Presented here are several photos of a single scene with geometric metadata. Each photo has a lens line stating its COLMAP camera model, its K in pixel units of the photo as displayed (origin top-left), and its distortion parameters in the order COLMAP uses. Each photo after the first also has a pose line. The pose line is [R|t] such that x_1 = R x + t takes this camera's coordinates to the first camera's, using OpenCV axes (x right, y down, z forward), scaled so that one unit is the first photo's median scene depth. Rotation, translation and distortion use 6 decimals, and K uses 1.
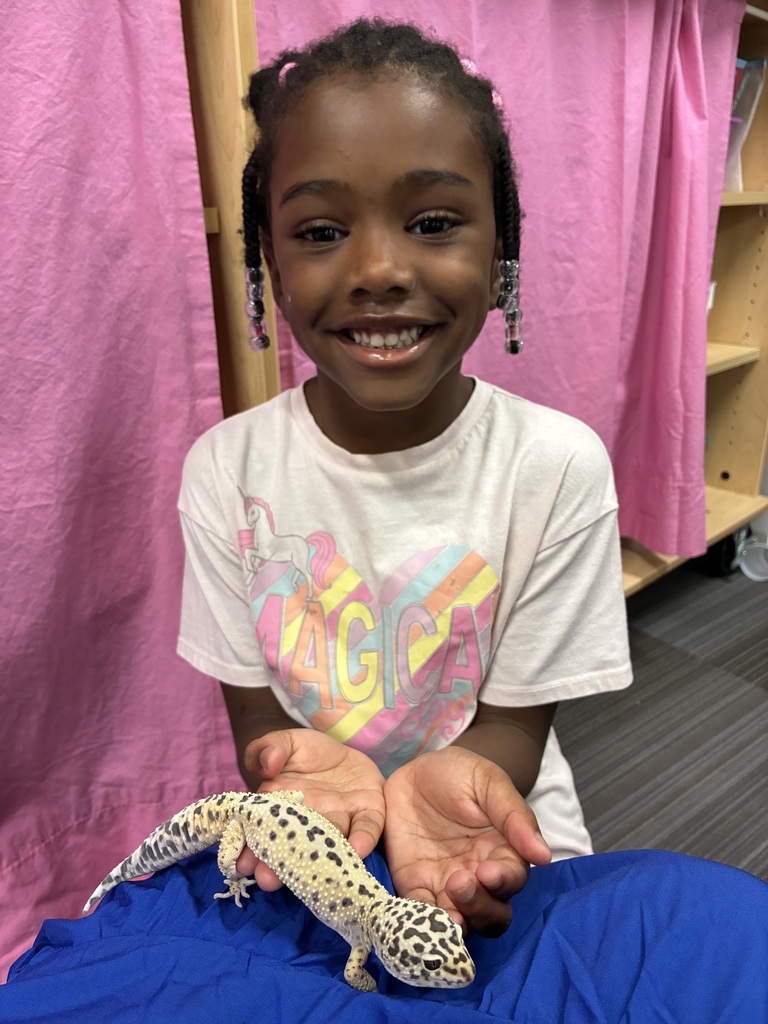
lens RADIAL K [[807.1, 0, 384.0], [0, 807.1, 512.0], [0, 0, 1]] dist [0.000505, -0.003056]
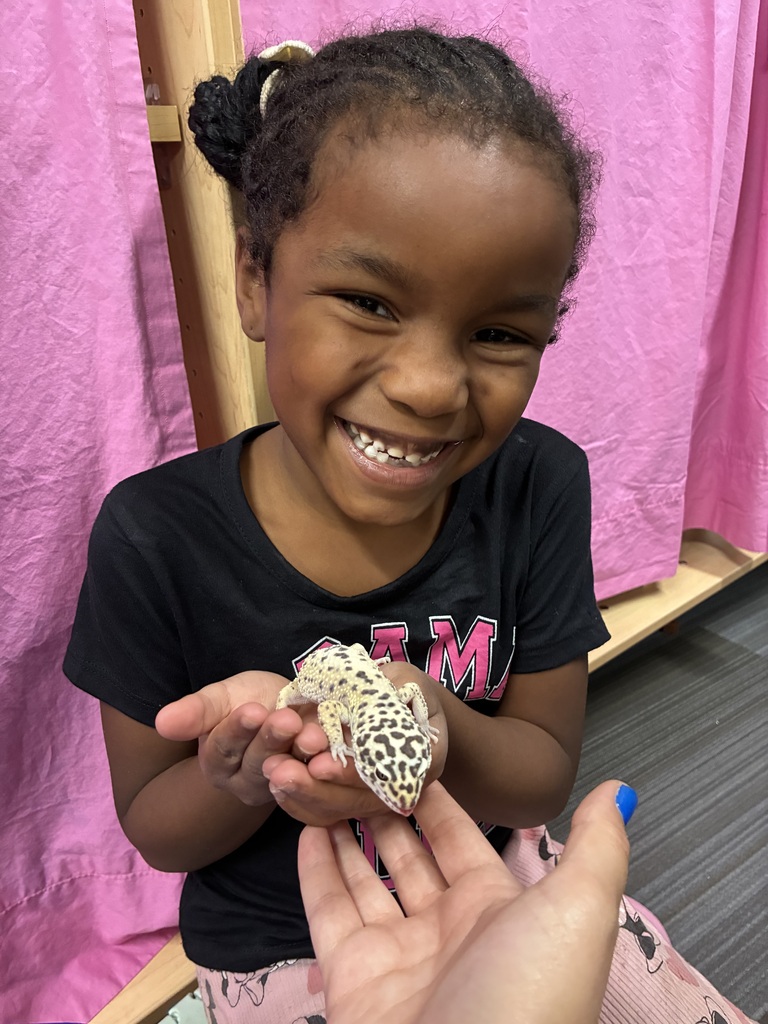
lens RADIAL K [[792.7, 0, 384.0], [0, 792.7, 512.0], [0, 0, 1]] dist [0.079609, -0.141273]
pose [[0.998016, 0.000048, -0.062958, 0.025062], [0.001760, 0.999588, 0.028665, -0.022608], [0.062934, -0.028719, 0.997604, 0.230146]]
